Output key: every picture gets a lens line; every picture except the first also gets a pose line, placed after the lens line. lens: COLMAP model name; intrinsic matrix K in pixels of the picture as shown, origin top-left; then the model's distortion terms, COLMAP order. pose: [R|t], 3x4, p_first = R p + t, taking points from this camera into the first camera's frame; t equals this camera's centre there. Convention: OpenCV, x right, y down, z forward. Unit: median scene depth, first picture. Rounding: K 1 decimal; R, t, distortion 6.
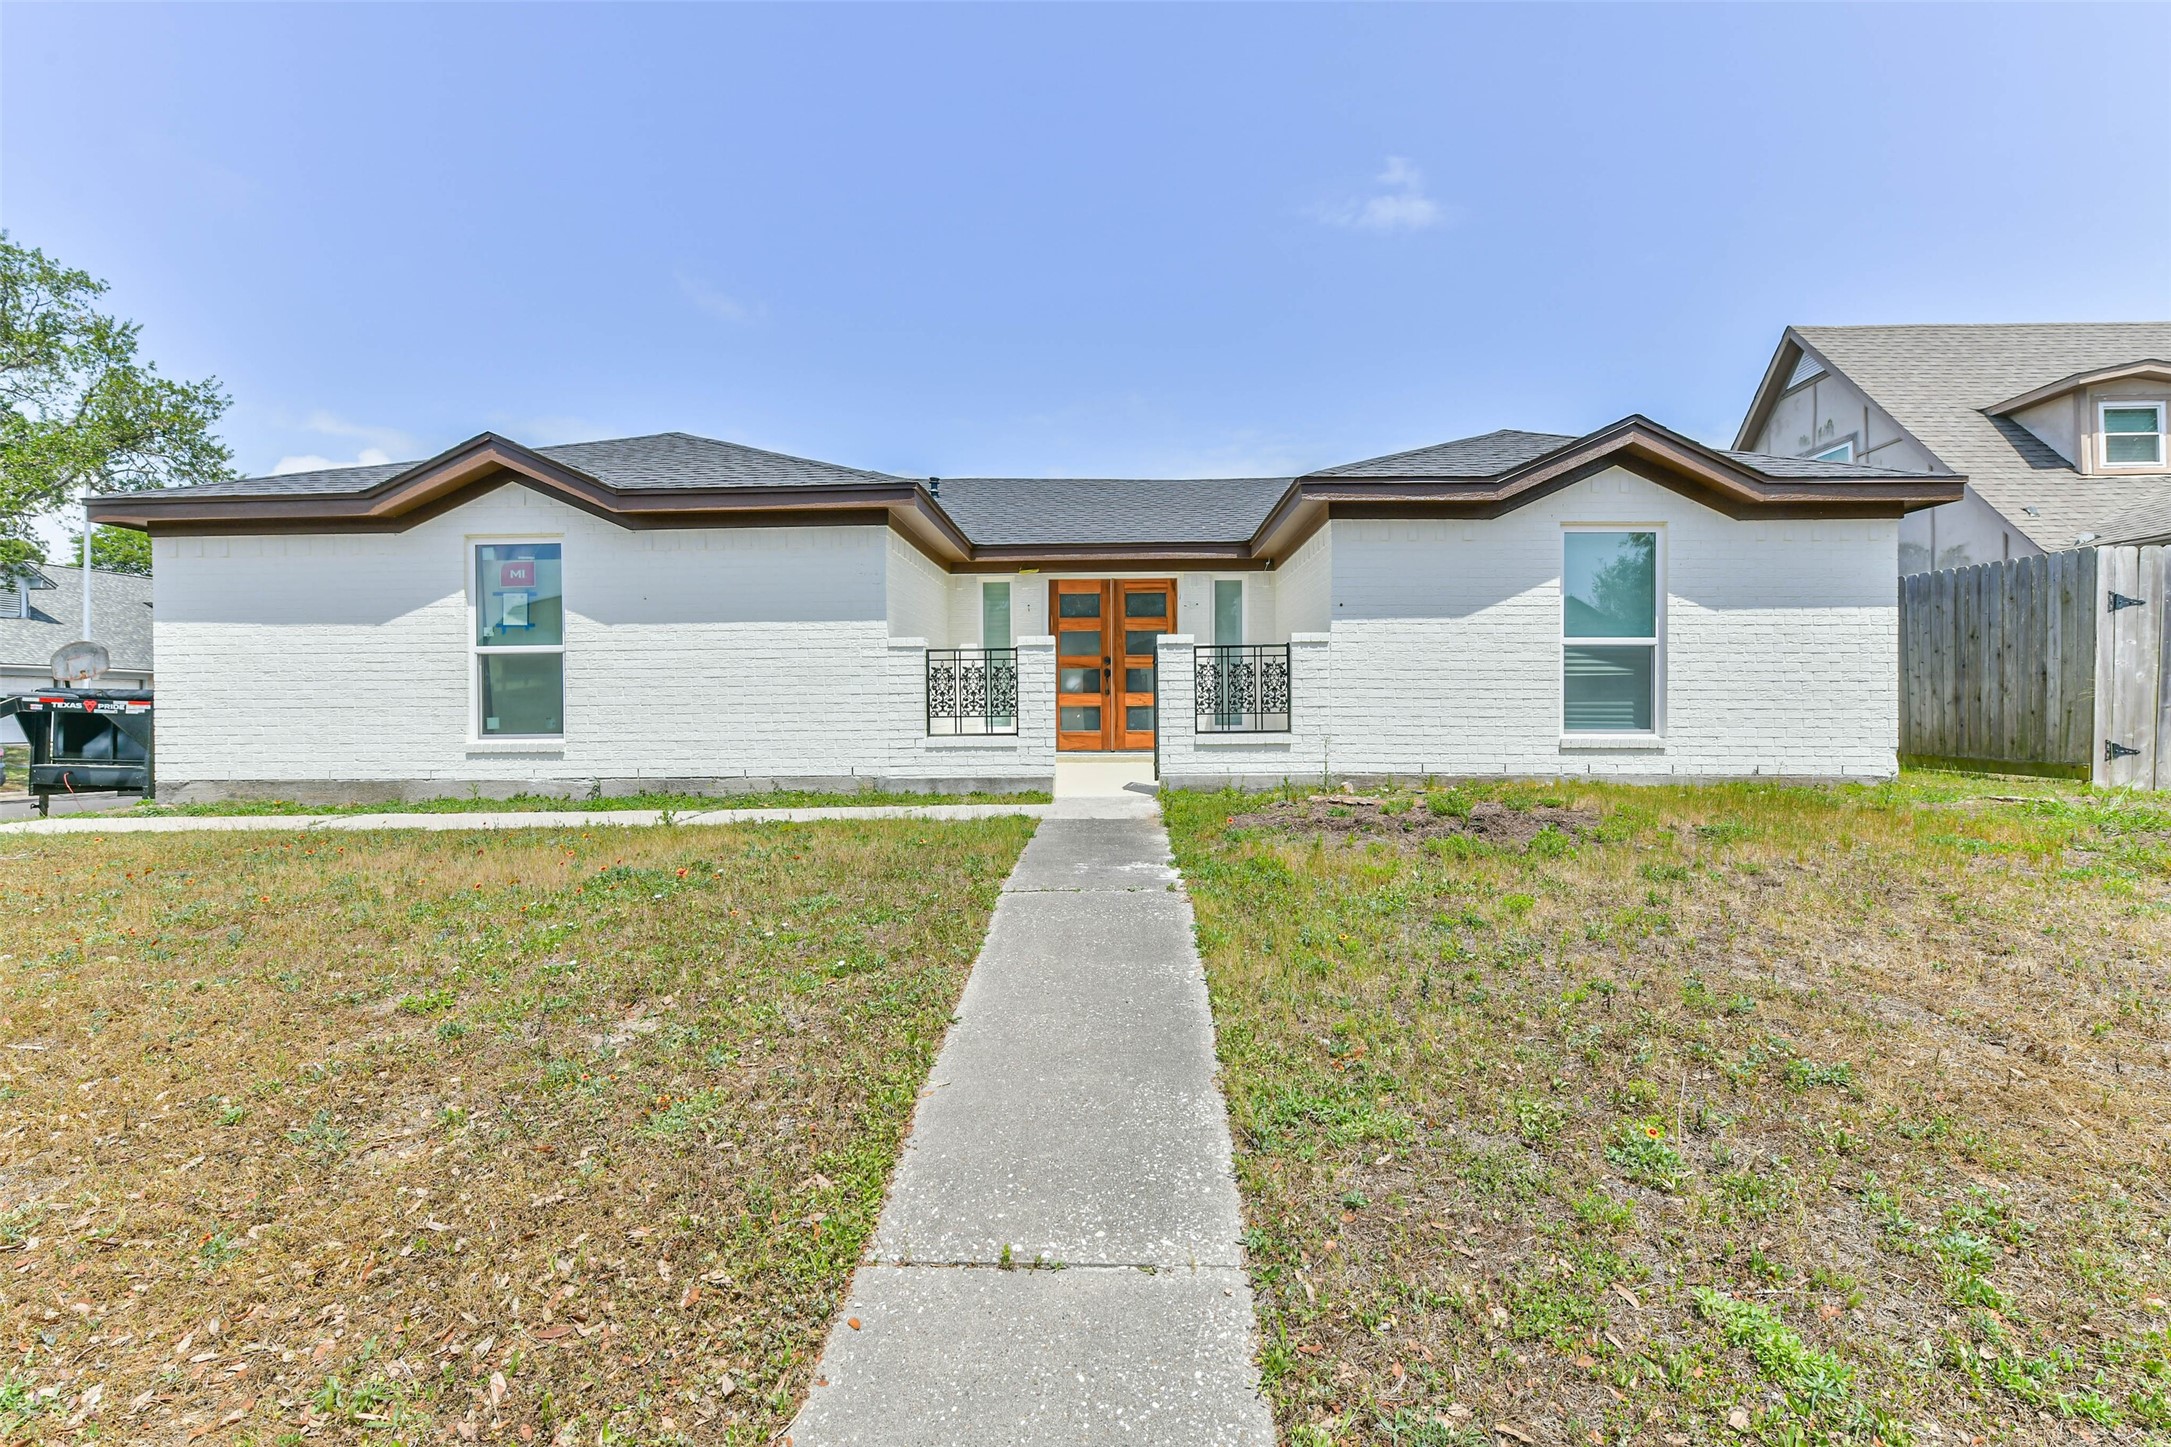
lens RADIAL K [[1036.1, 0, 1085.5], [0, 1036.1, 723.5], [0, 0, 1]] dist [-0.003270, -0.000387]
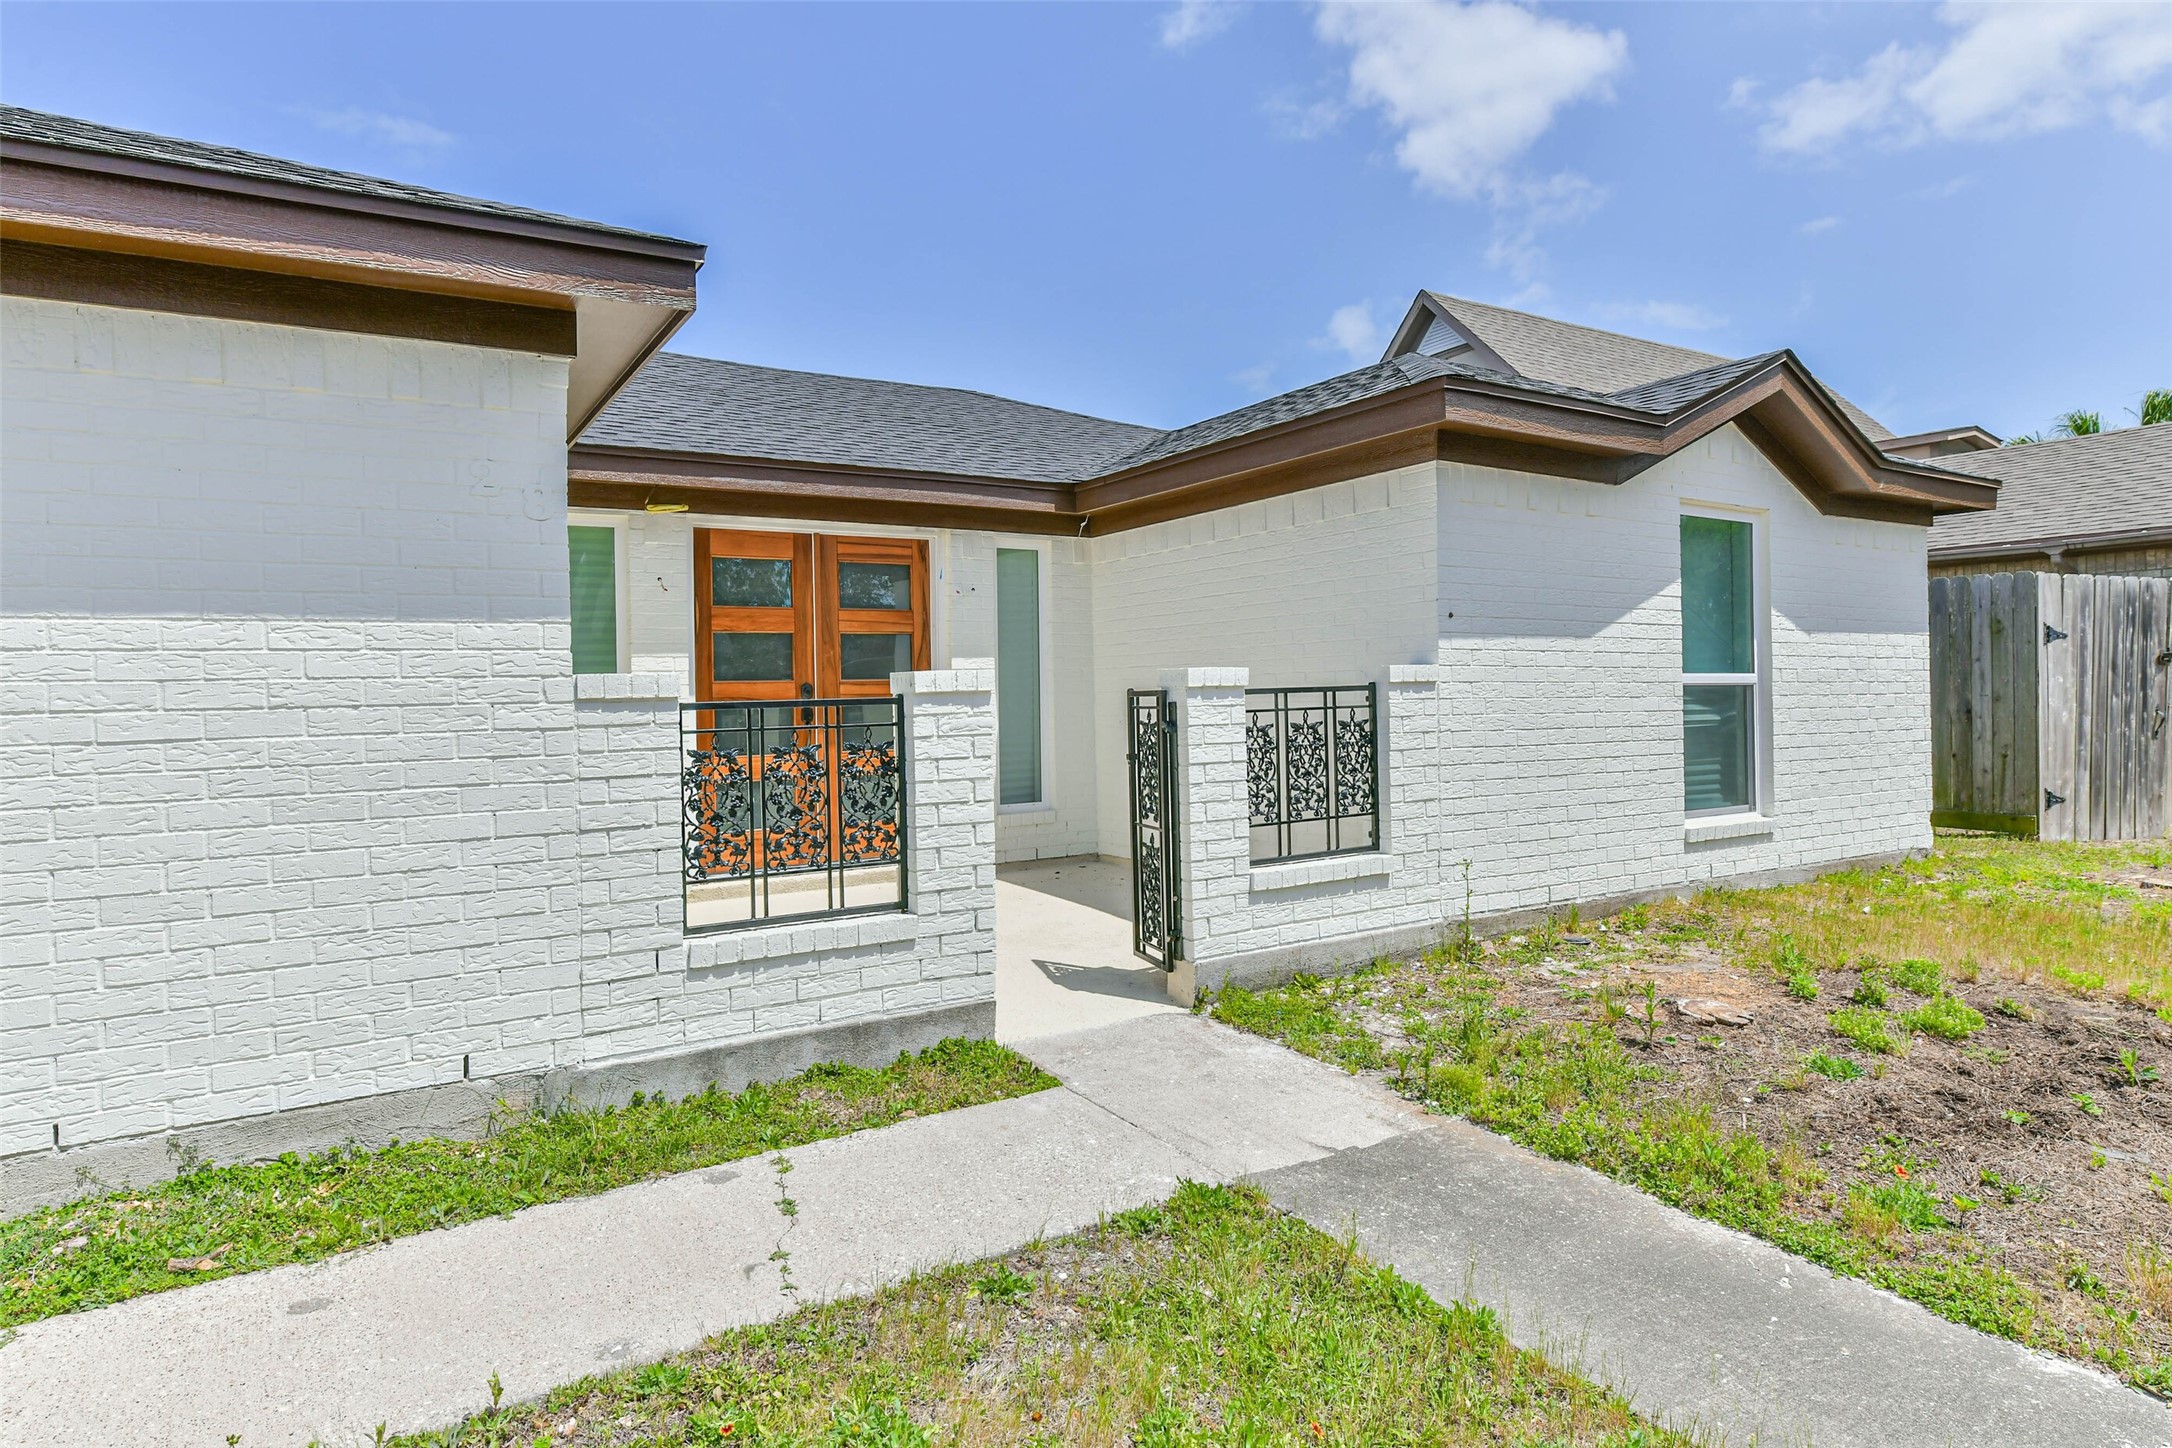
lens RADIAL K [[1253.7, 0, 1090.9], [0, 1253.7, 691.4], [0, 0, 1]] dist [-0.008294, -0.000989]
pose [[0.822360, -0.010183, 0.568876, -0.291283], [0.019689, 0.999750, -0.010567, -0.069238], [-0.568626, 0.019891, 0.822355, 0.550029]]
